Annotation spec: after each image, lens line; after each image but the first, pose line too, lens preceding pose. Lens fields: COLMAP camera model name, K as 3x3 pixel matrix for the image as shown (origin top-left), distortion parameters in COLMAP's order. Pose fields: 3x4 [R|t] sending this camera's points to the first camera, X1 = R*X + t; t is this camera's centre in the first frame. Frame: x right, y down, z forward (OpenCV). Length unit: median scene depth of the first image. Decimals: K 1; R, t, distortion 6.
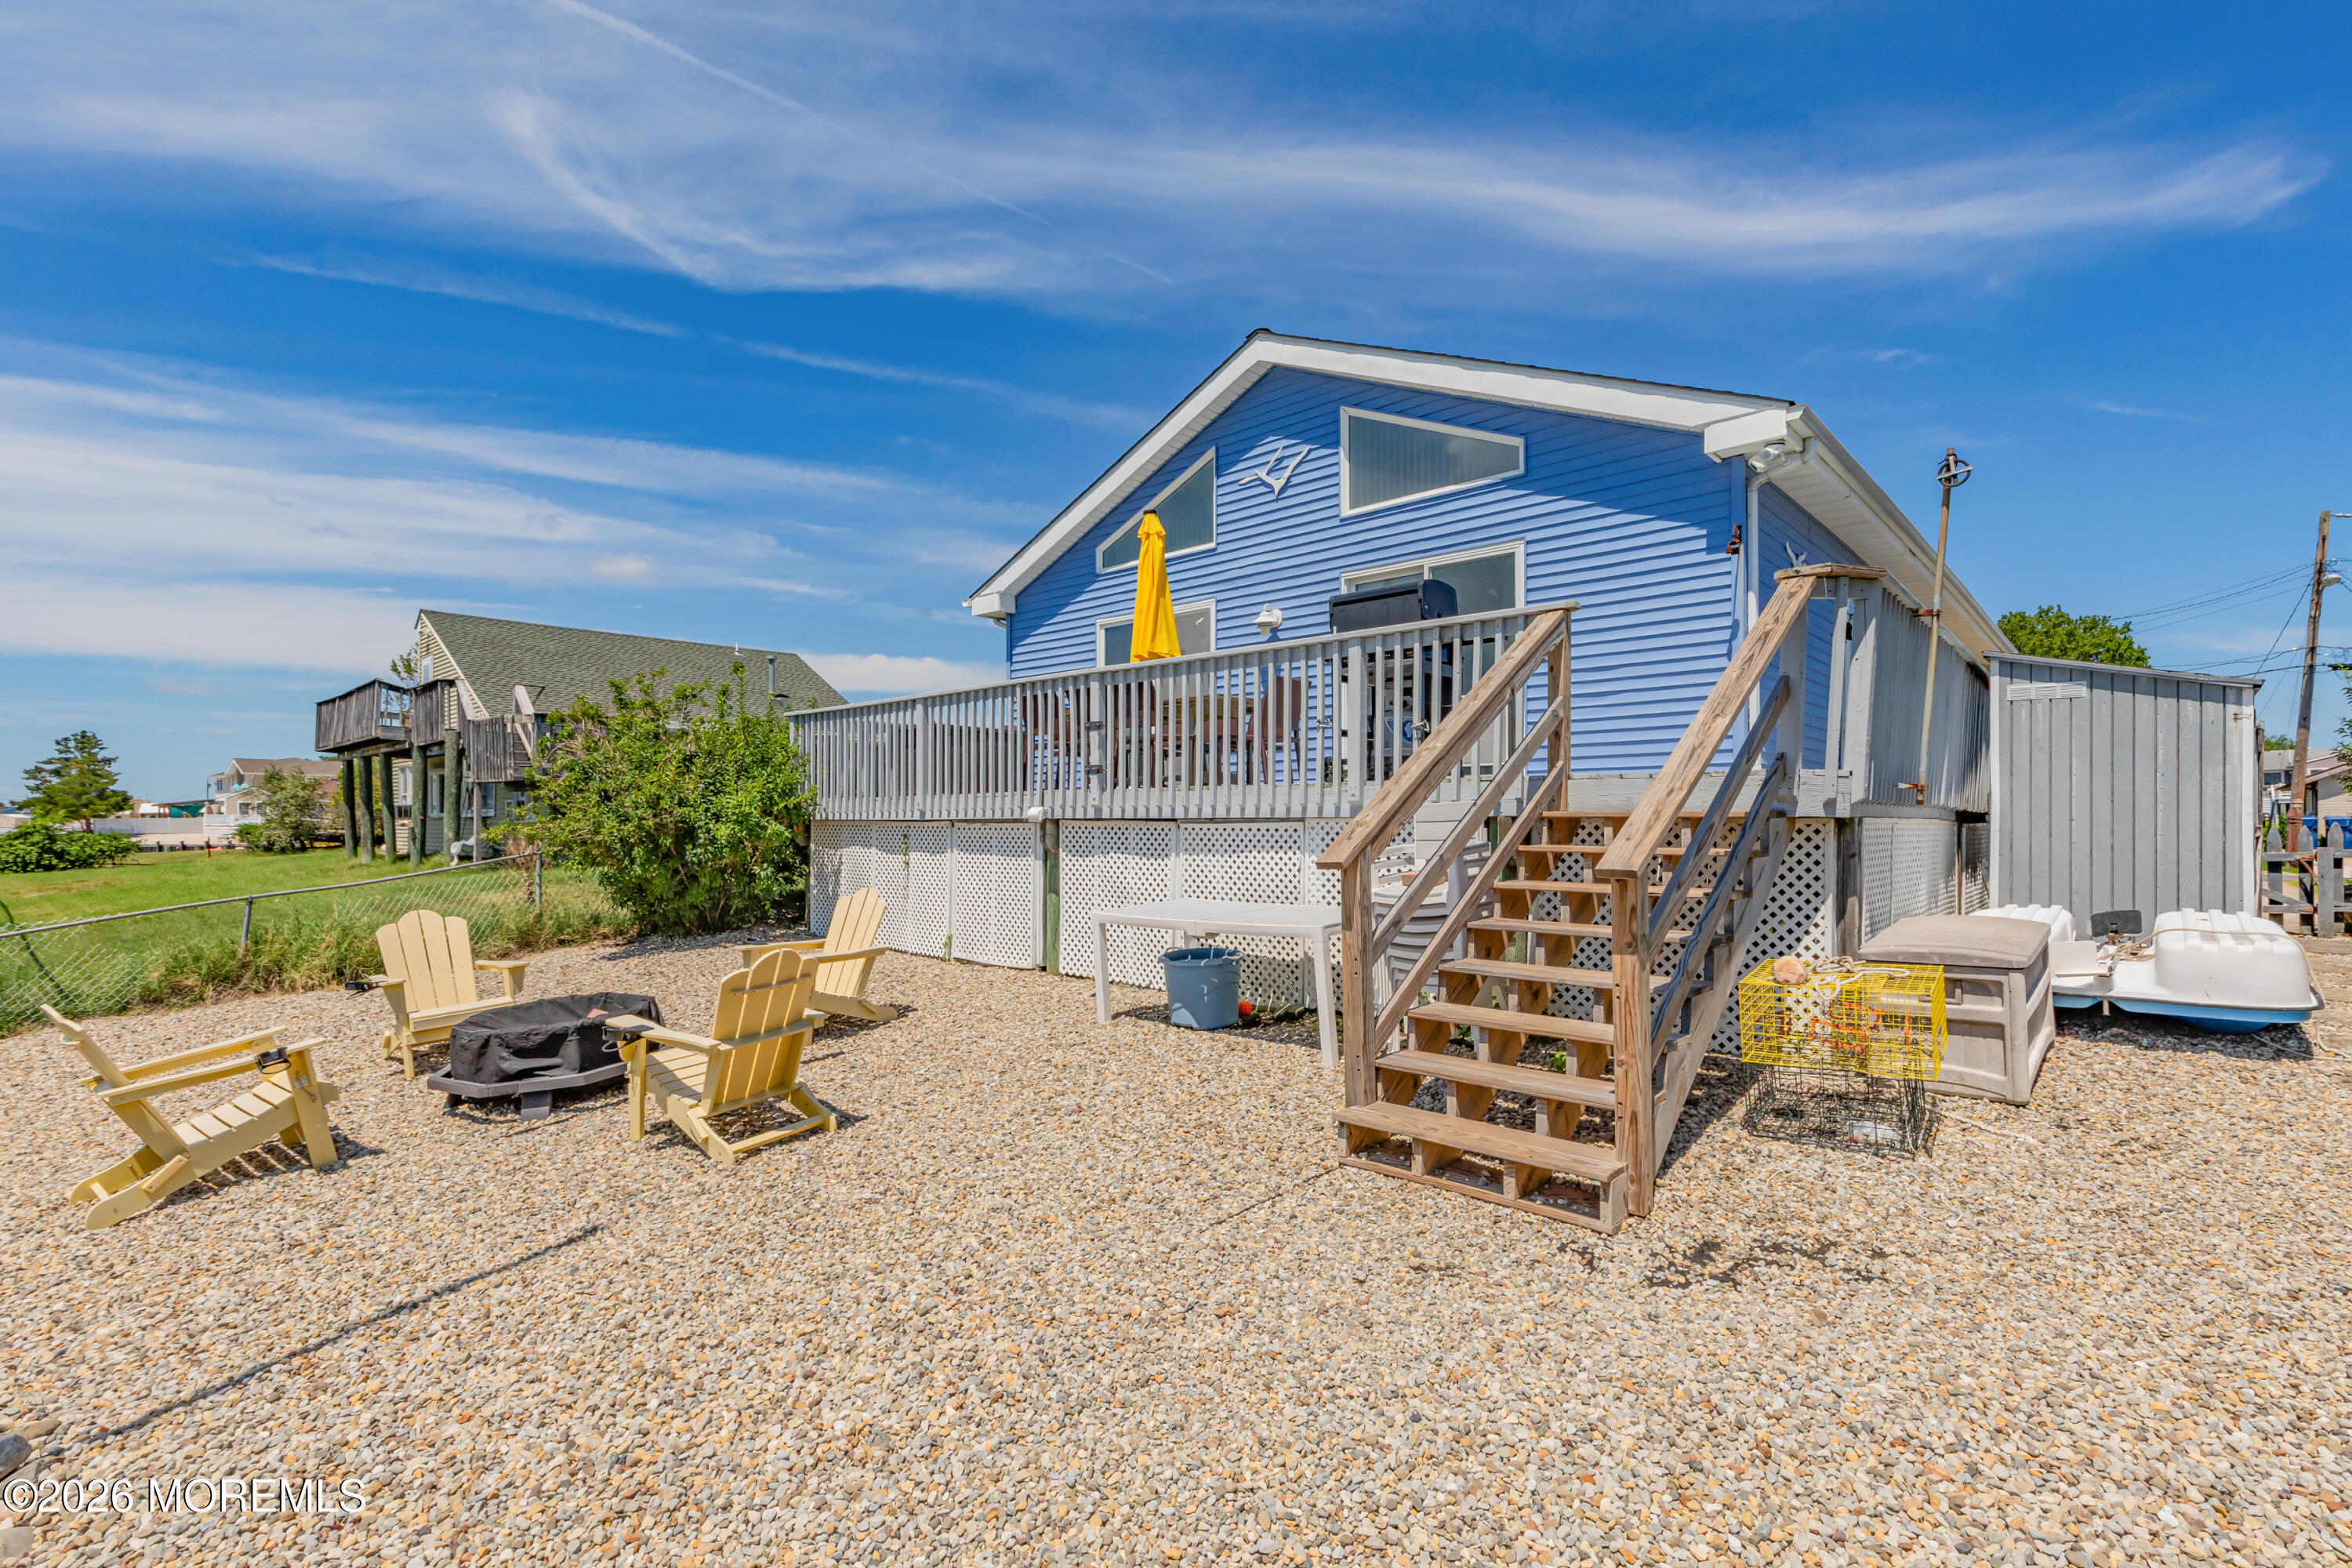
lens RADIAL K [[1049.7, 0, 1184.7], [0, 1049.7, 810.4], [0, 0, 1]] dist [0.013568, 0.000214]
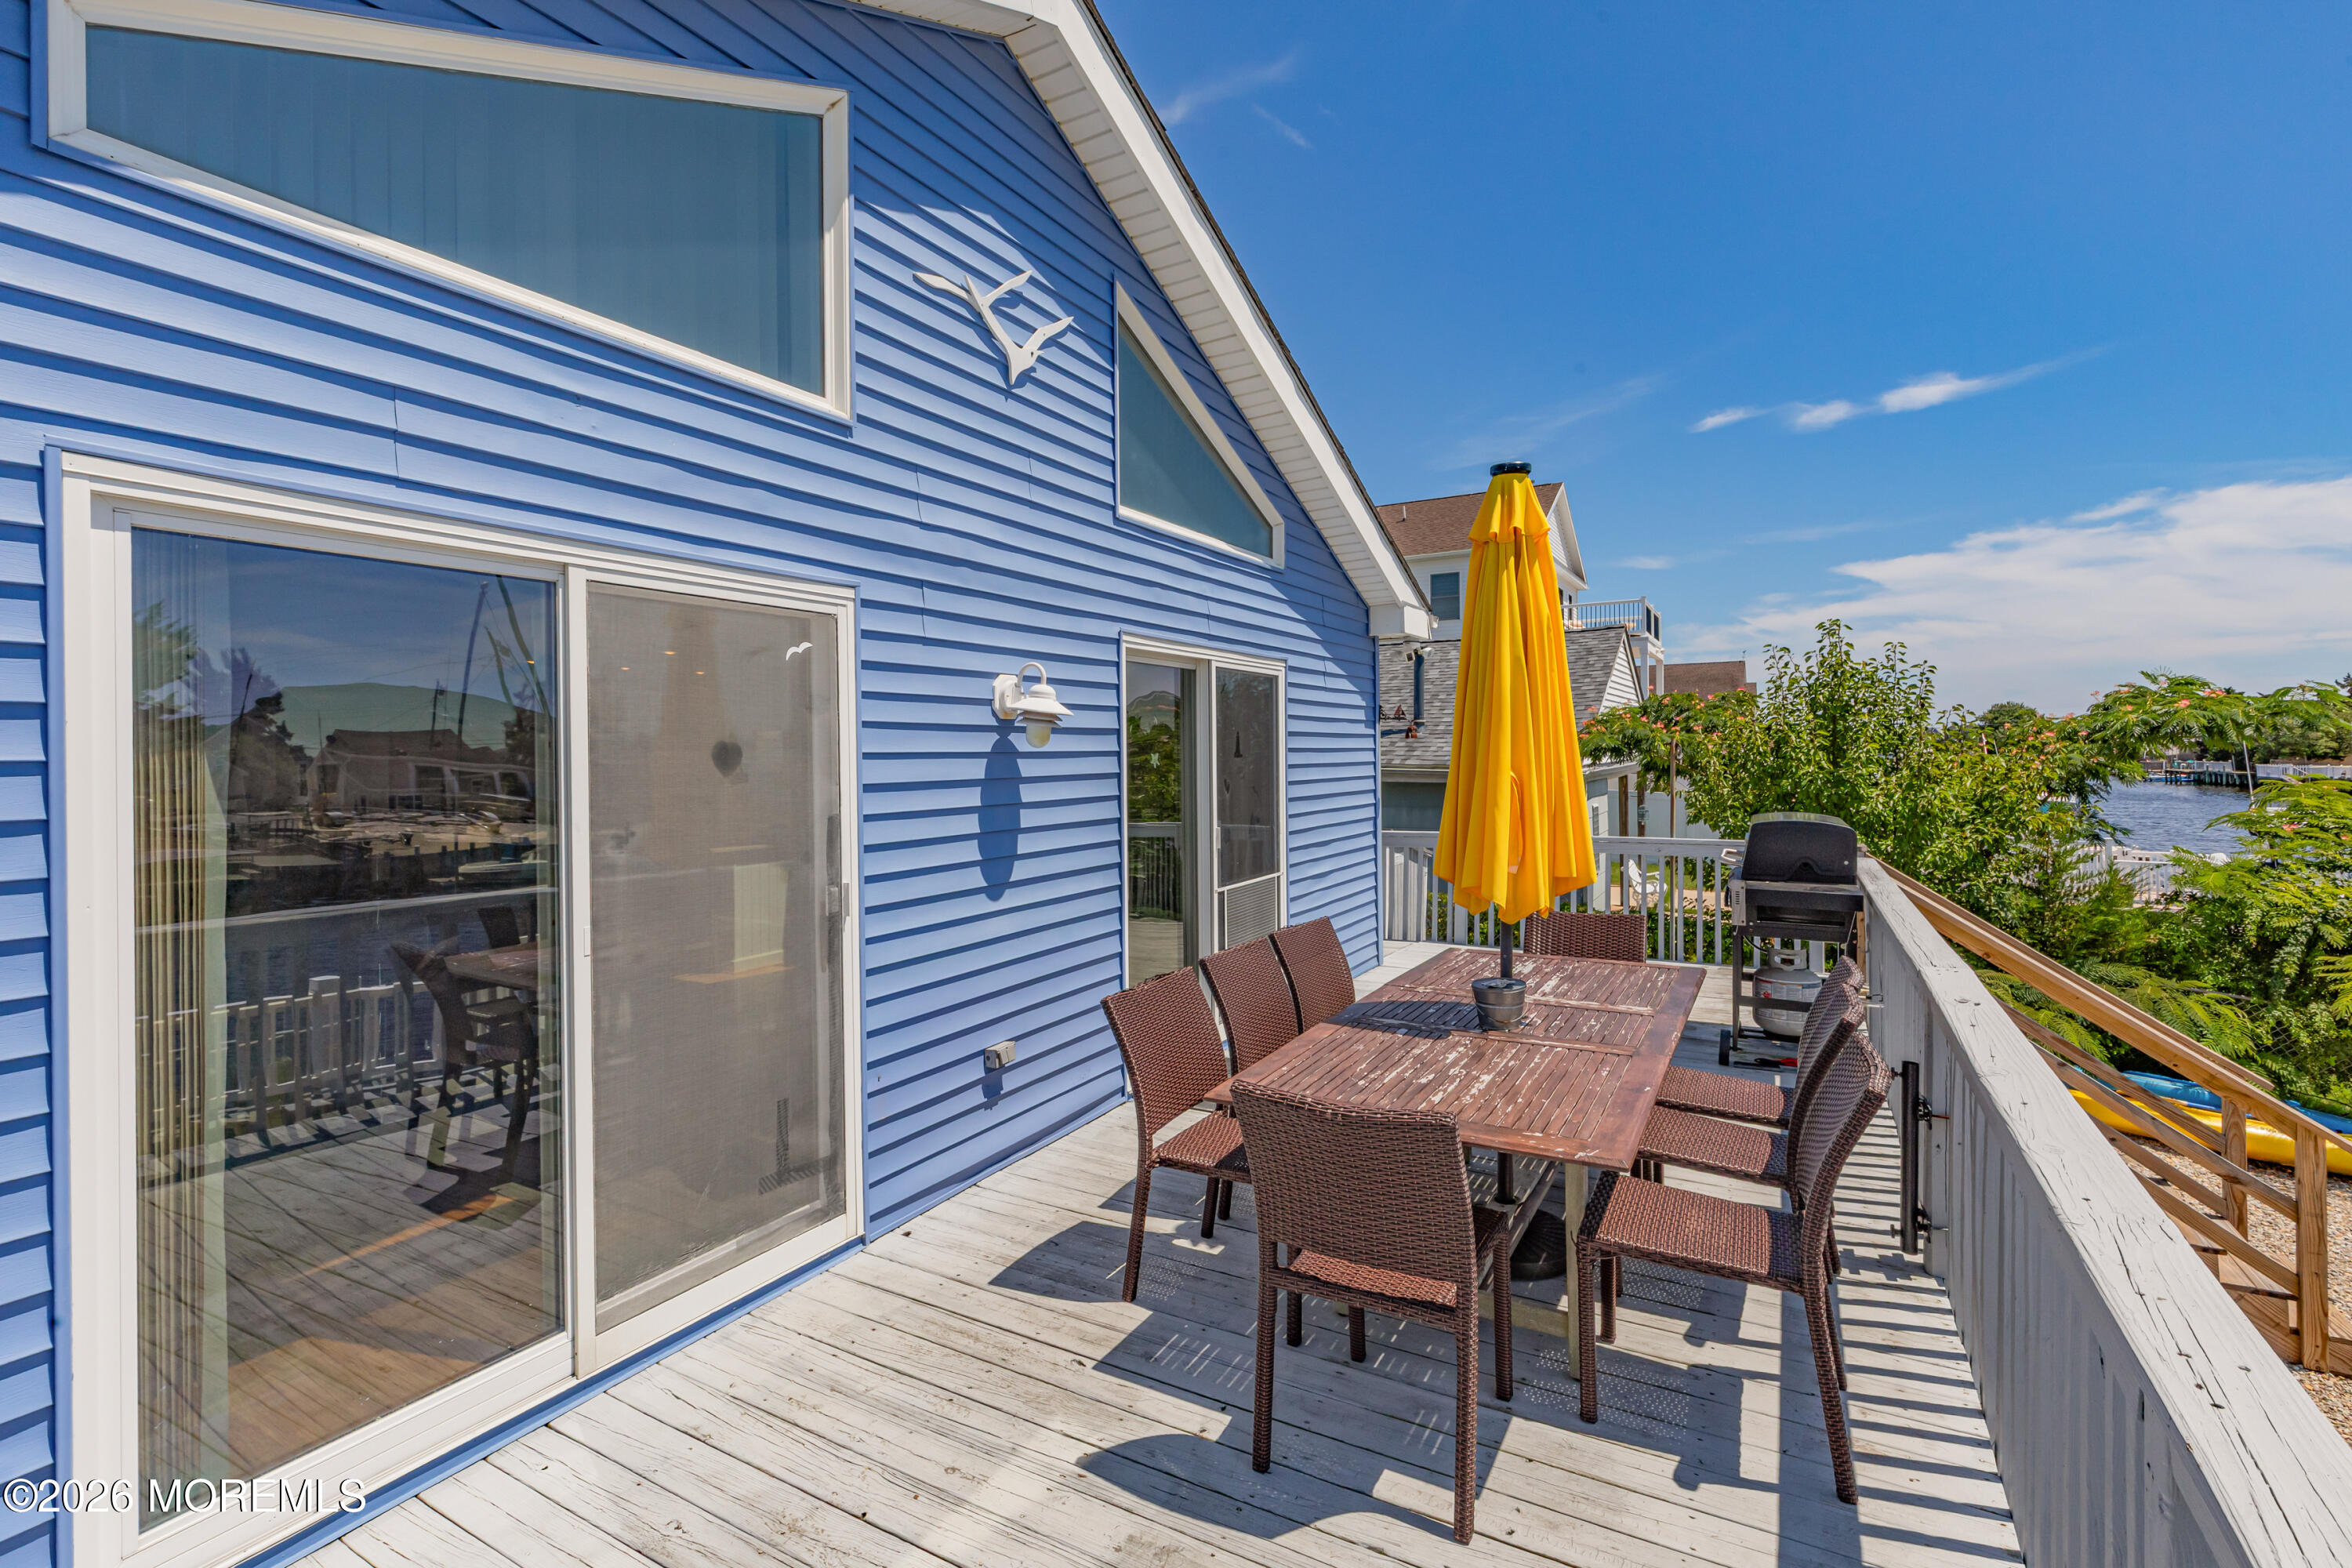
lens RADIAL K [[1063.5, 0, 1178.8], [0, 1063.5, 755.1], [0, 0, 1]] dist [0.006225, 0.000255]
pose [[-0.215175, 0.000534, 0.976575, -0.367443], [0.000493, 1.000000, -0.000438, -0.191516], [-0.976575, 0.000387, -0.215175, 1.212764]]
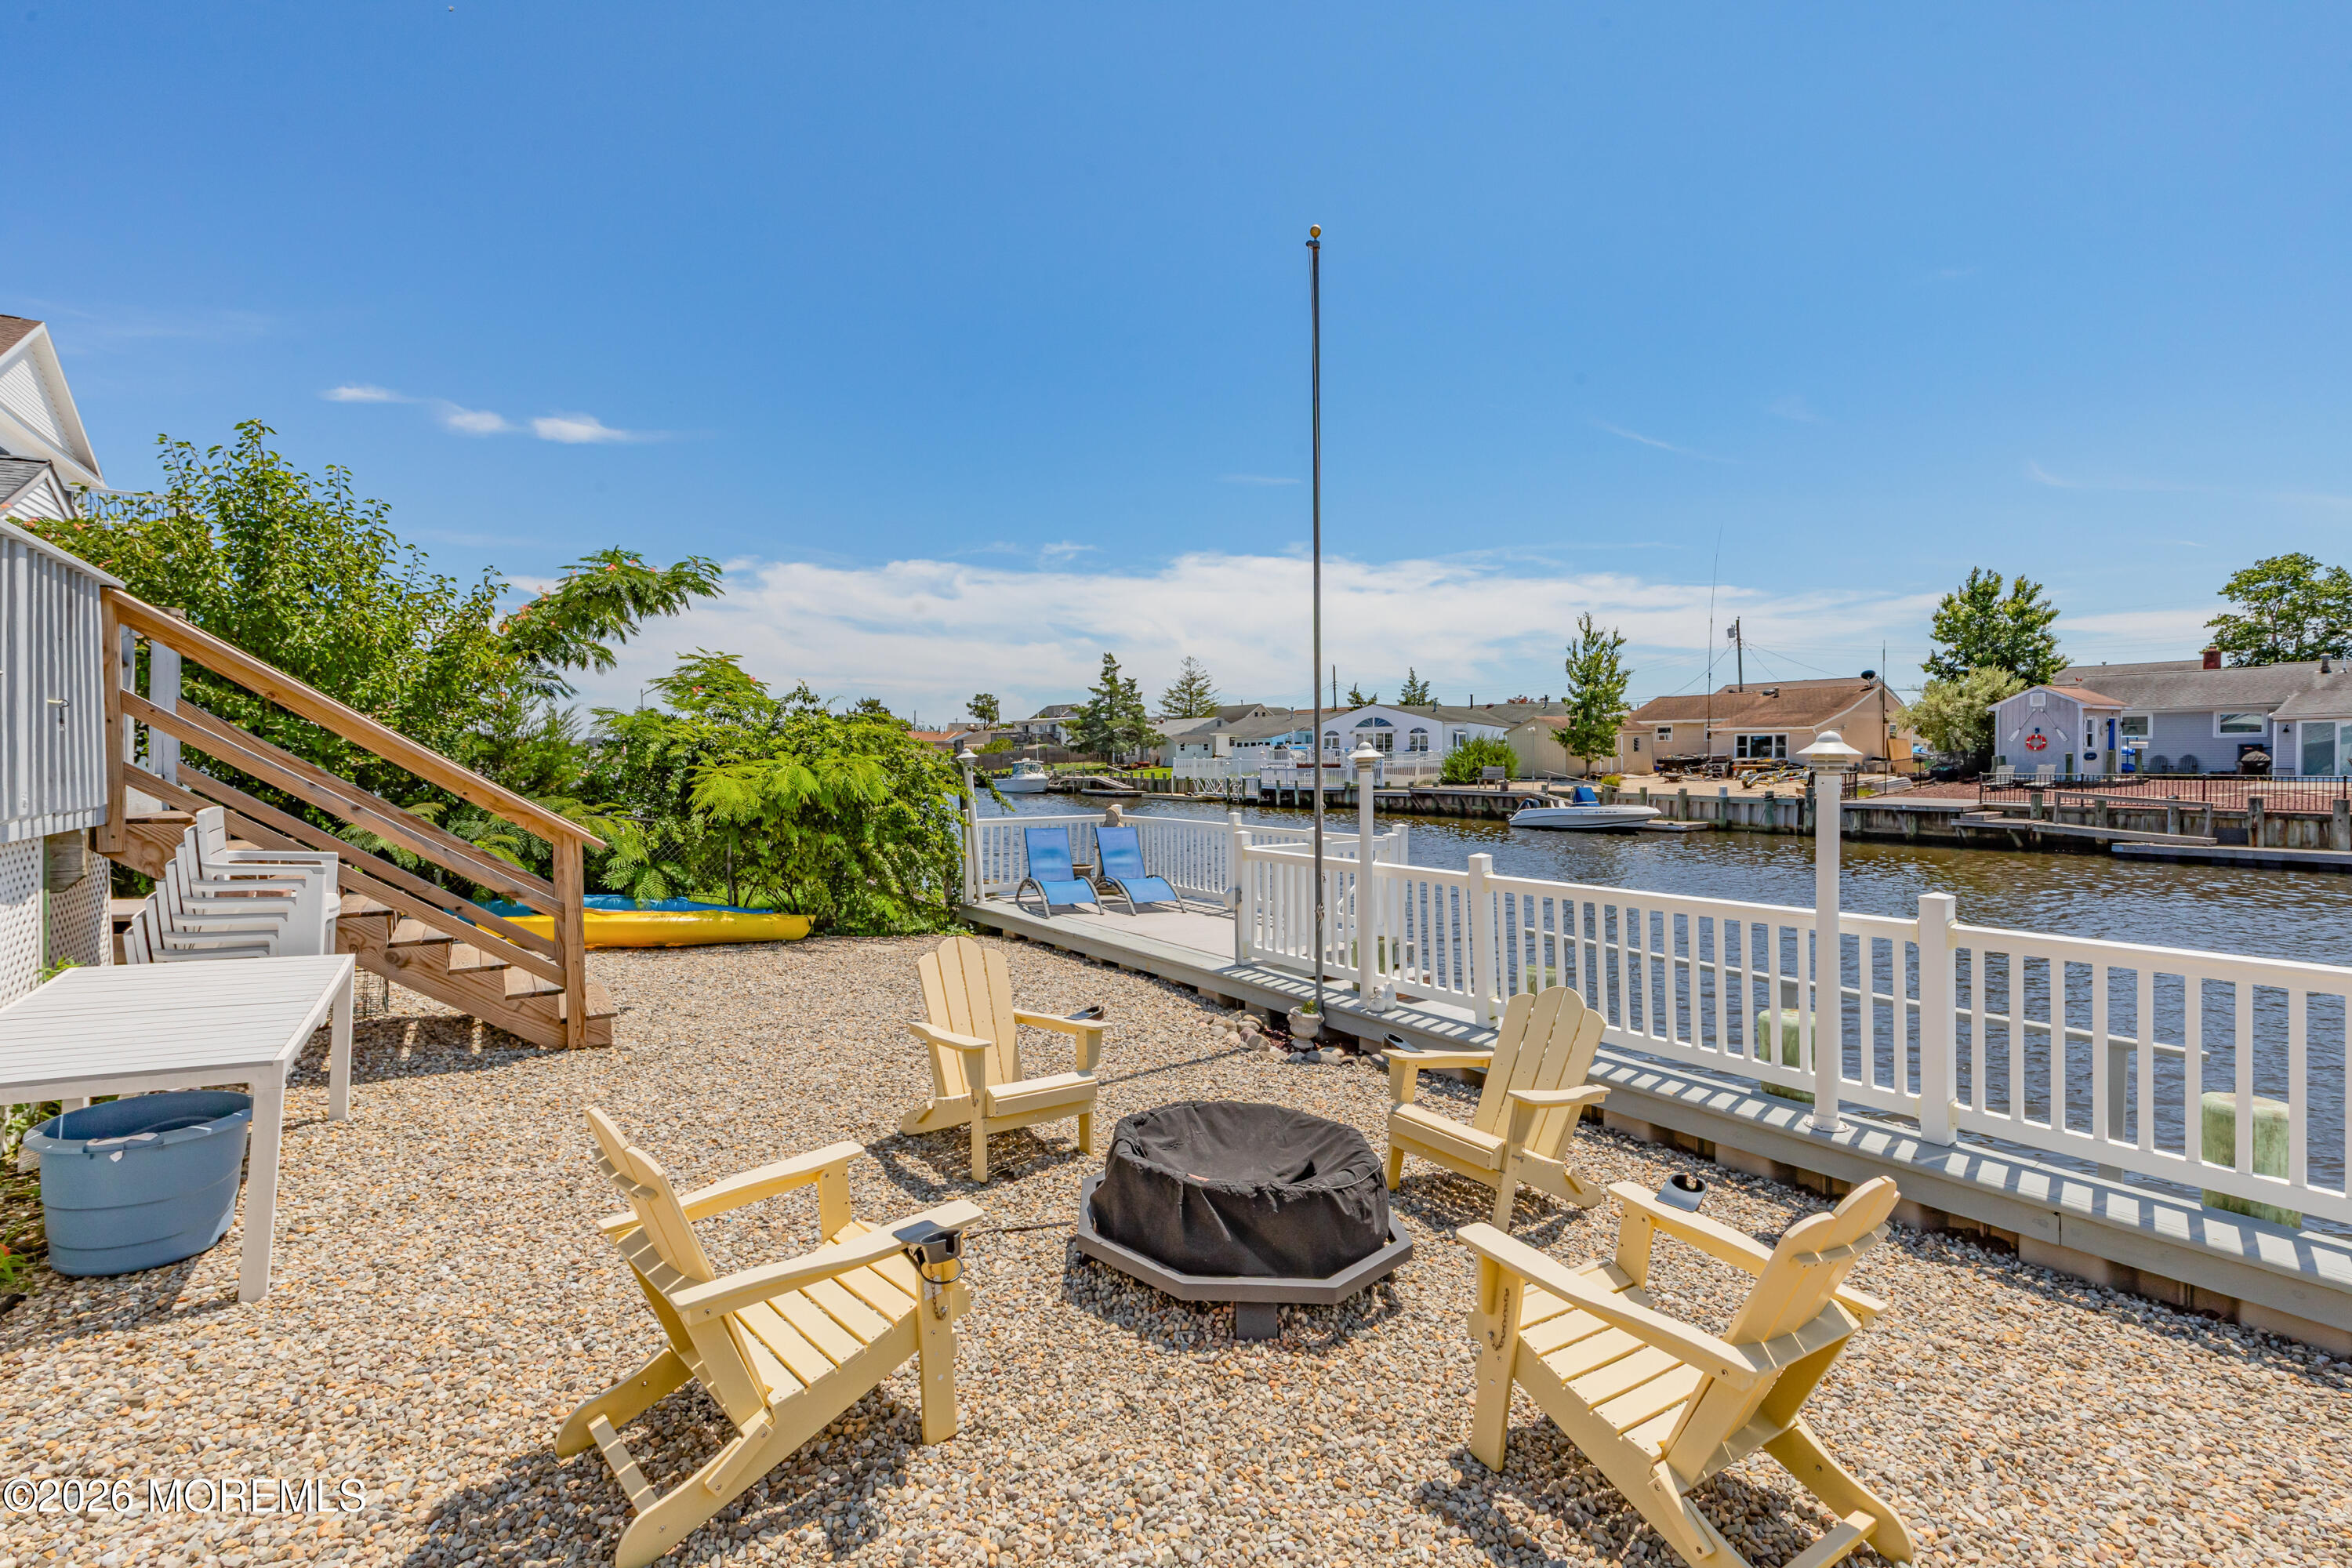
lens RADIAL K [[1053.6, 0, 1176.0], [0, 1053.6, 784.0], [0, 0, 1]] dist [-0.000902, 0.000548]
pose [[-0.969745, -0.000723, 0.244119, -0.442185], [0.003284, 0.999867, 0.016004, -0.023922], [-0.244098, 0.016321, -0.969613, 1.010274]]
